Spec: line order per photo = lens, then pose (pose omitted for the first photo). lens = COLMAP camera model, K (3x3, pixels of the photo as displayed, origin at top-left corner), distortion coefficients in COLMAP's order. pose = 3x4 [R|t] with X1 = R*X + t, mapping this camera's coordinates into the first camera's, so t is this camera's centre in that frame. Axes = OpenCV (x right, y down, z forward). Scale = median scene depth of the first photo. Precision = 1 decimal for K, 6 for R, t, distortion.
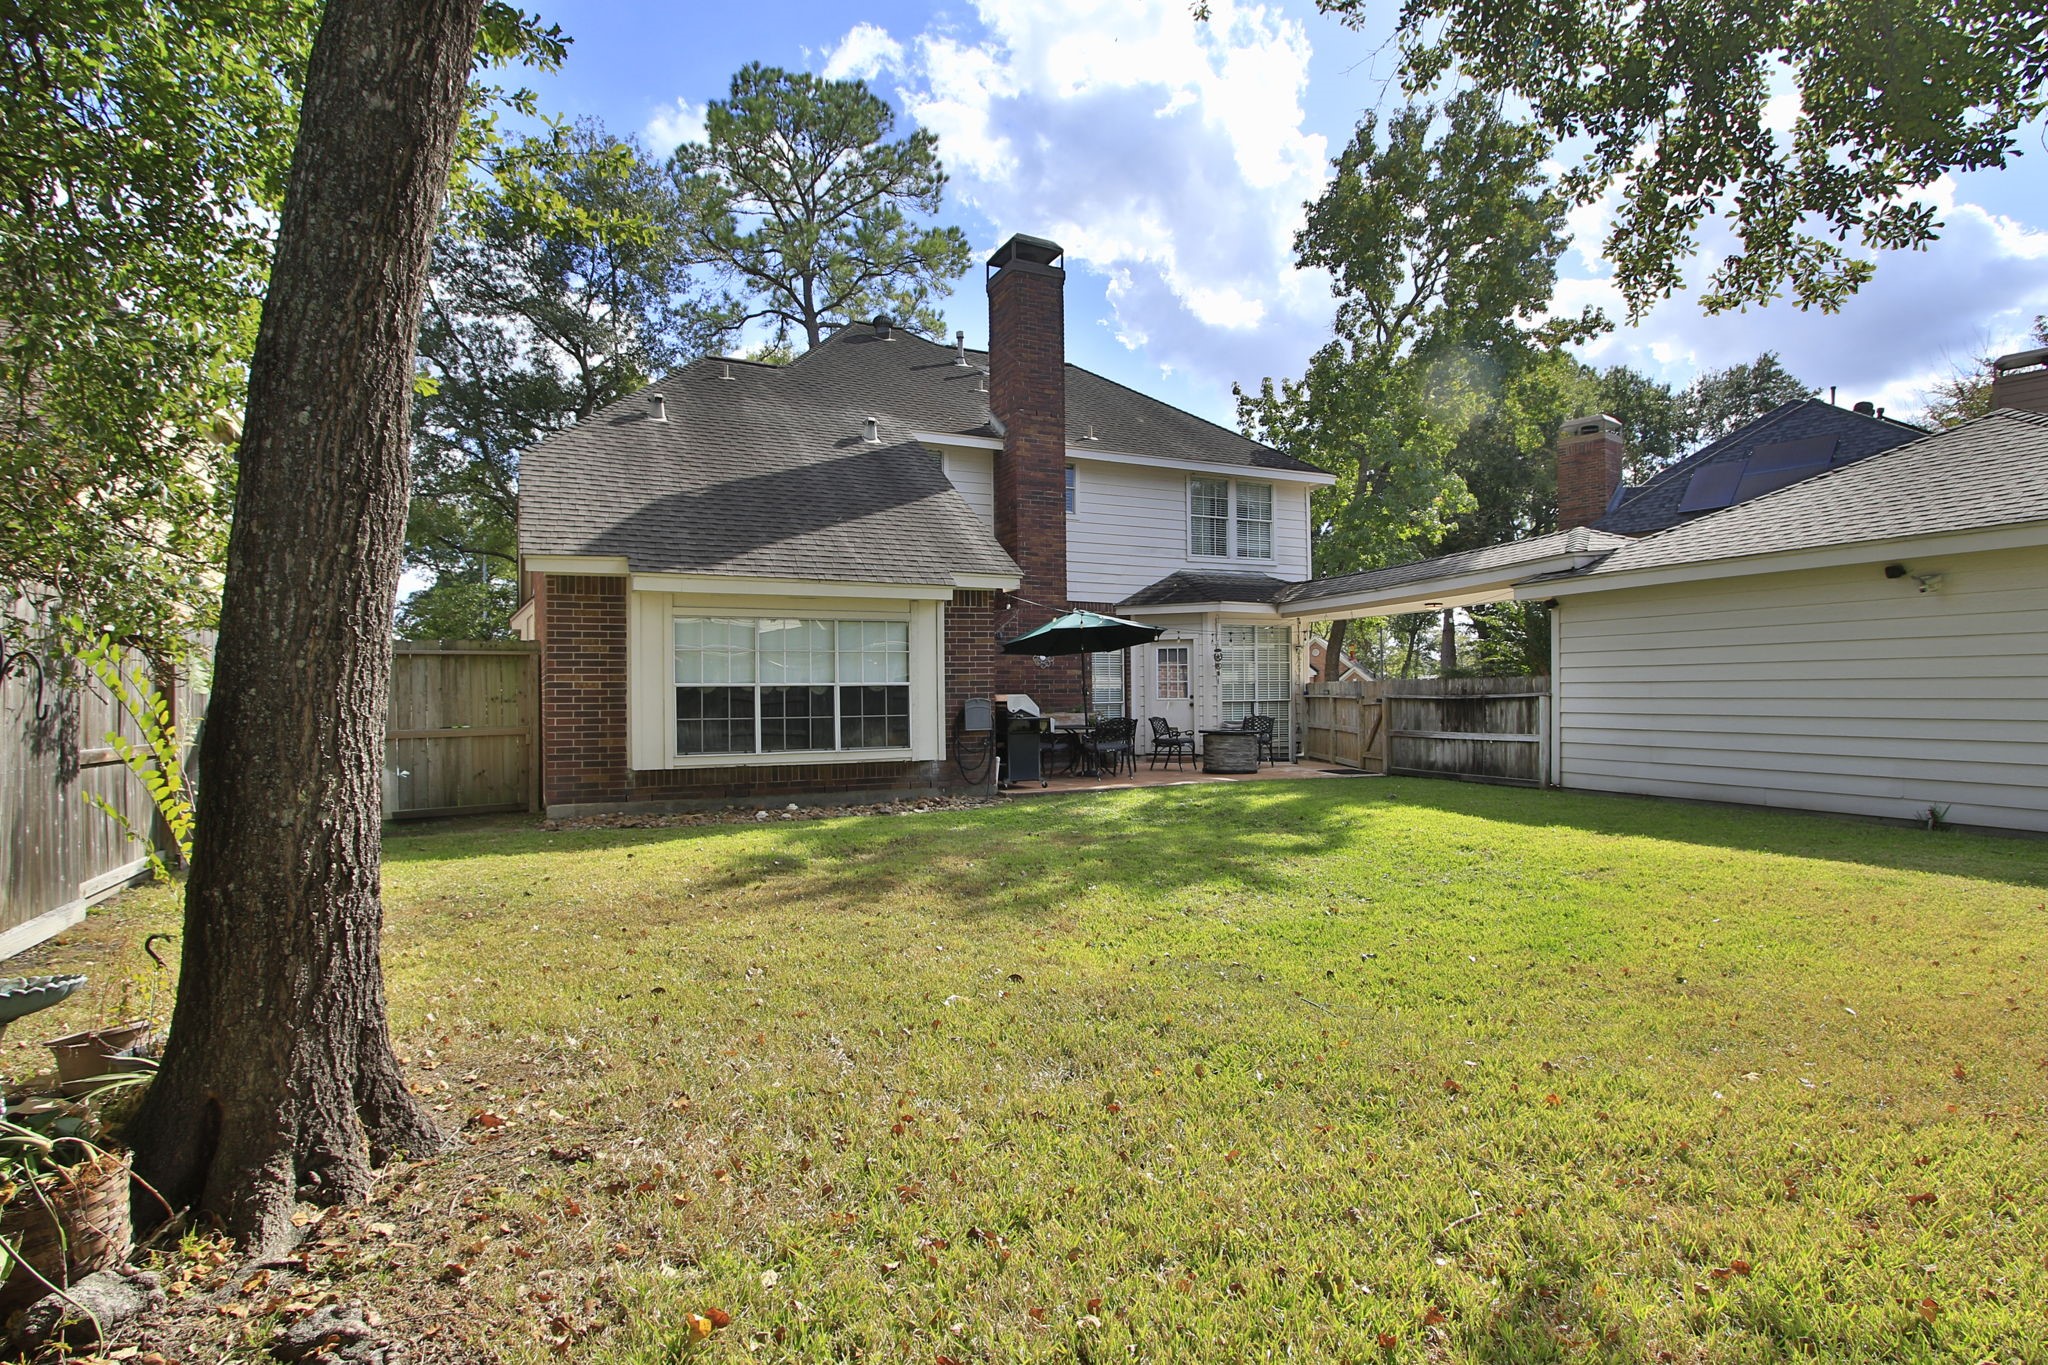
lens RADIAL K [[1049.8, 0, 1017.9], [0, 1049.8, 686.9], [0, 0, 1]] dist [-0.019936, 0.006157]
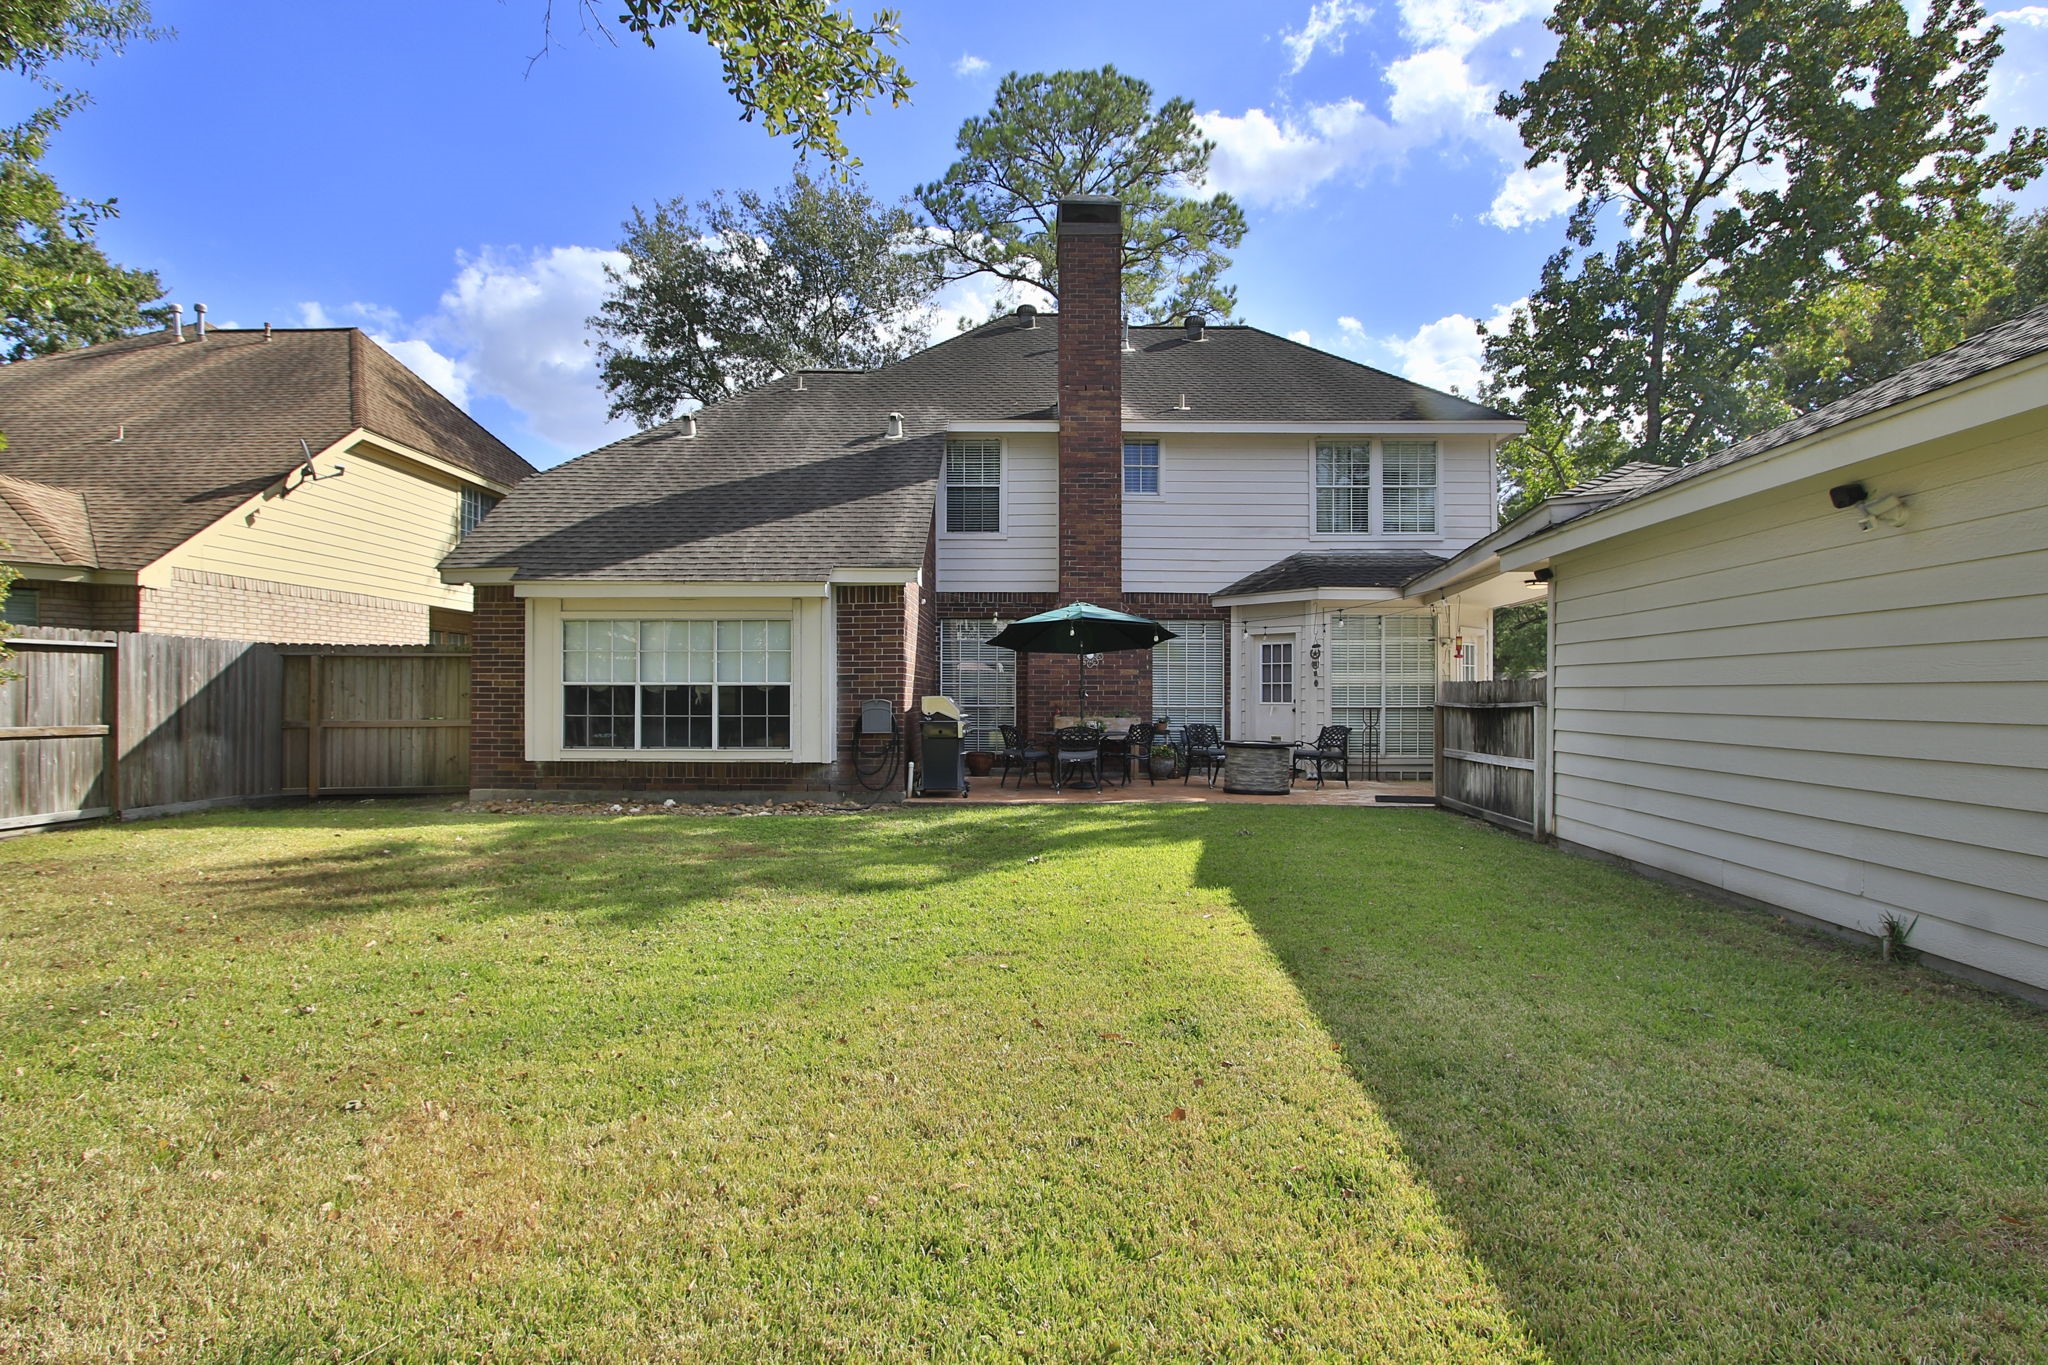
lens RADIAL K [[1049.8, 0, 1018.1], [0, 1049.8, 686.5], [0, 0, 1]] dist [-0.019936, 0.006157]
pose [[0.896200, 0.006828, -0.443598, 0.417000], [-0.006590, 0.999976, 0.002080, -0.002971], [0.443602, 0.001059, 0.896223, 0.175720]]
